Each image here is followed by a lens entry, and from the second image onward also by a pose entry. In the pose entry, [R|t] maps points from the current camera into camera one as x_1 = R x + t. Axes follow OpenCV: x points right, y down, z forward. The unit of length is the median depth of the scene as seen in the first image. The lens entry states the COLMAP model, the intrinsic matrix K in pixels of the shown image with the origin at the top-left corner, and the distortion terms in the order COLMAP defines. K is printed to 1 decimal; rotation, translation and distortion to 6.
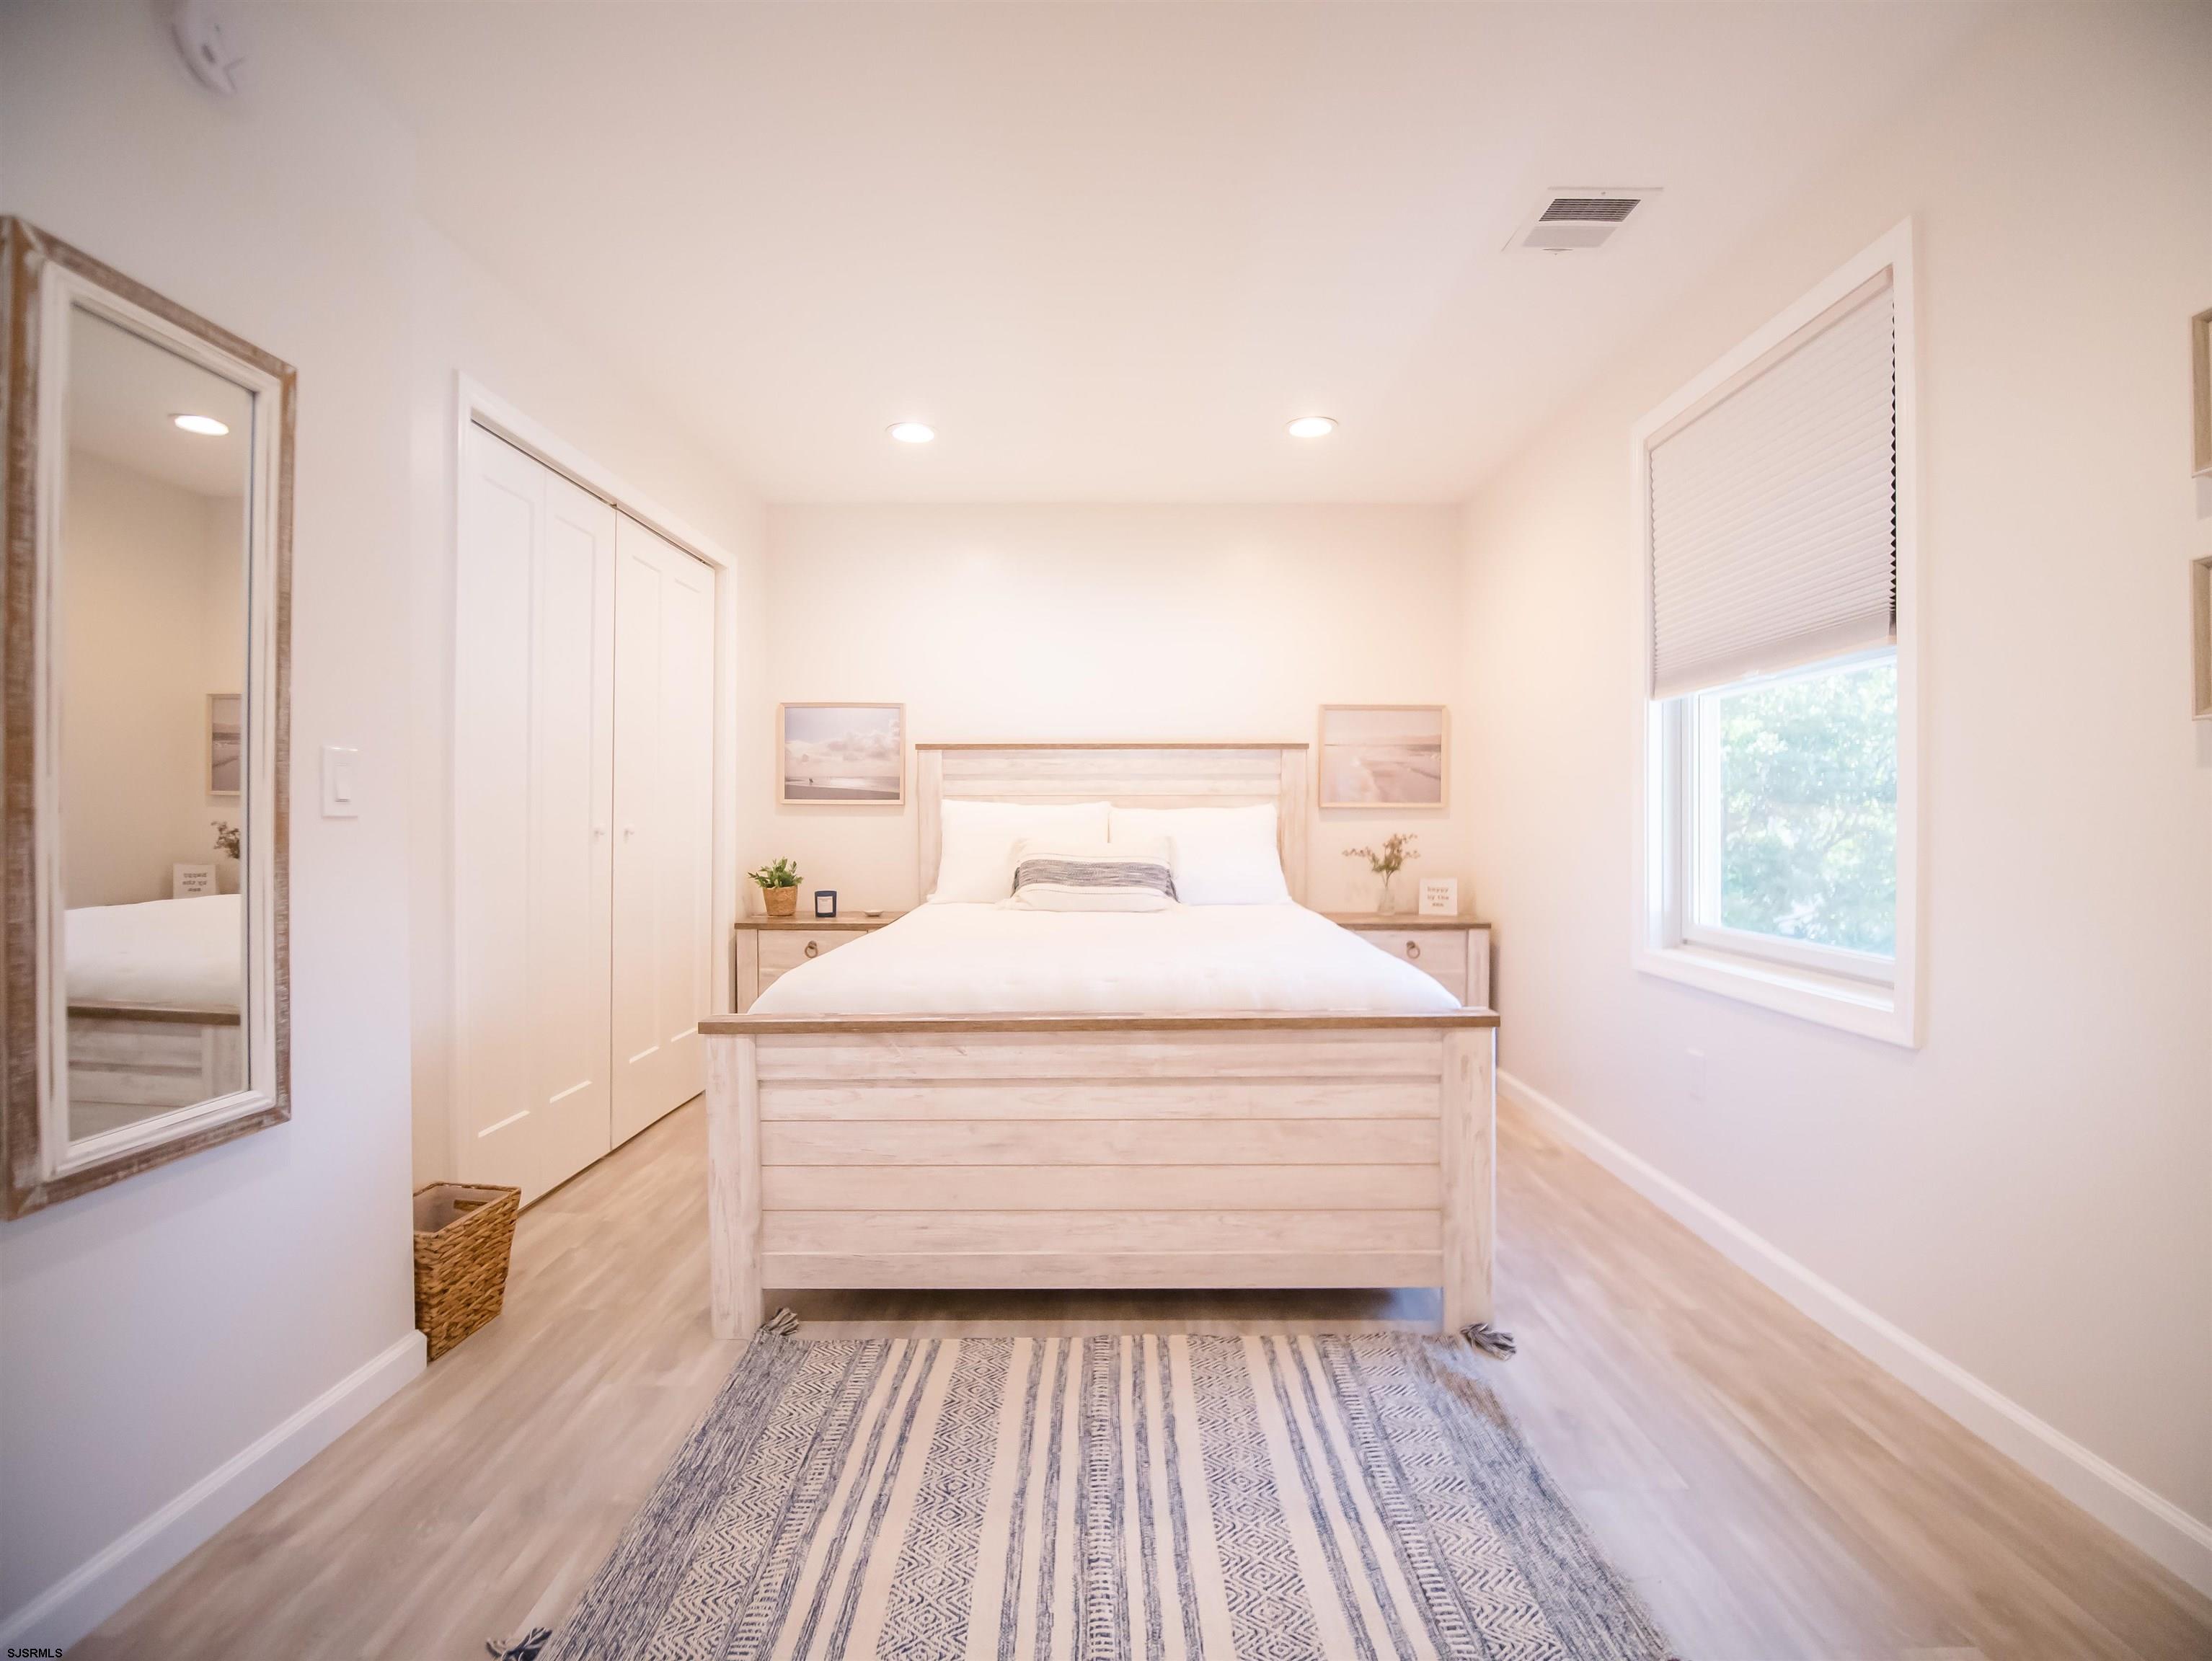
lens RADIAL K [[985.9, 0, 1104.2], [0, 985.9, 843.4], [0, 0, 1]] dist [-0.017092, -0.000709]
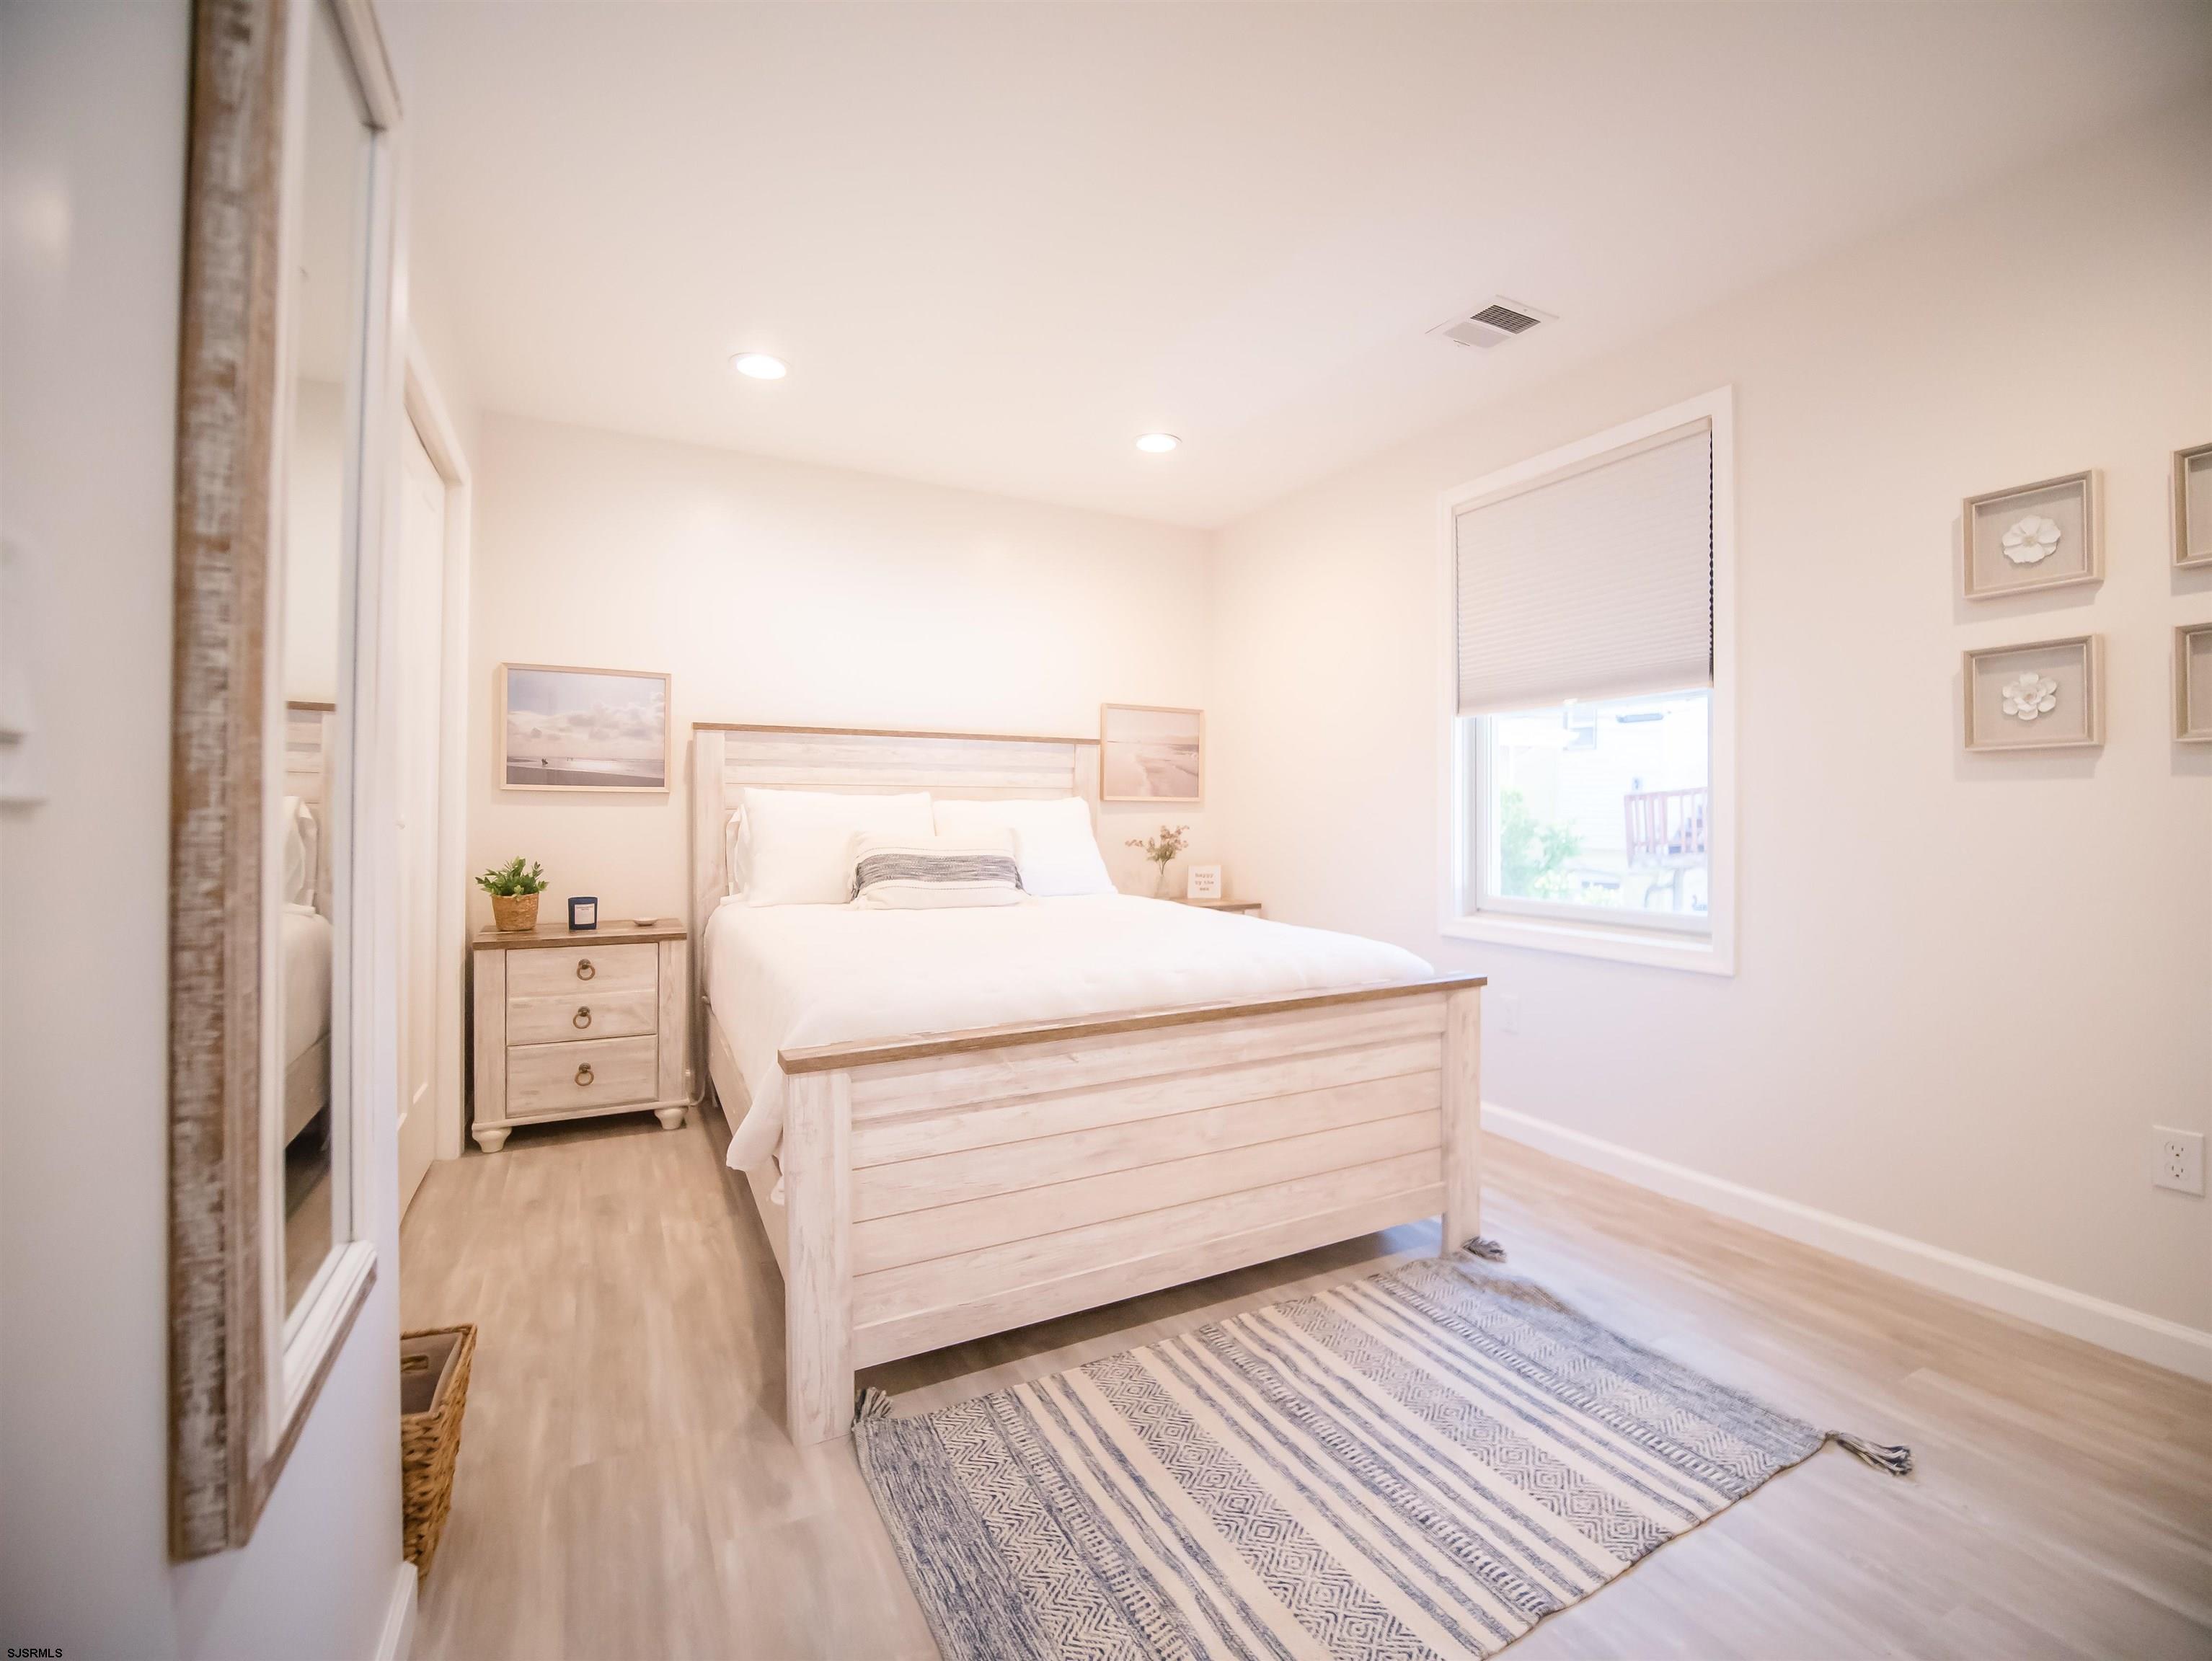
lens RADIAL K [[971.7, 0, 1106.0], [0, 971.7, 830.5], [0, 0, 1]] dist [-0.016159, -0.001105]
pose [[0.882105, -0.005236, 0.471023, -0.544009], [0.007819, 0.999963, -0.003527, -0.001647], [-0.470987, 0.006794, 0.882114, 0.169806]]
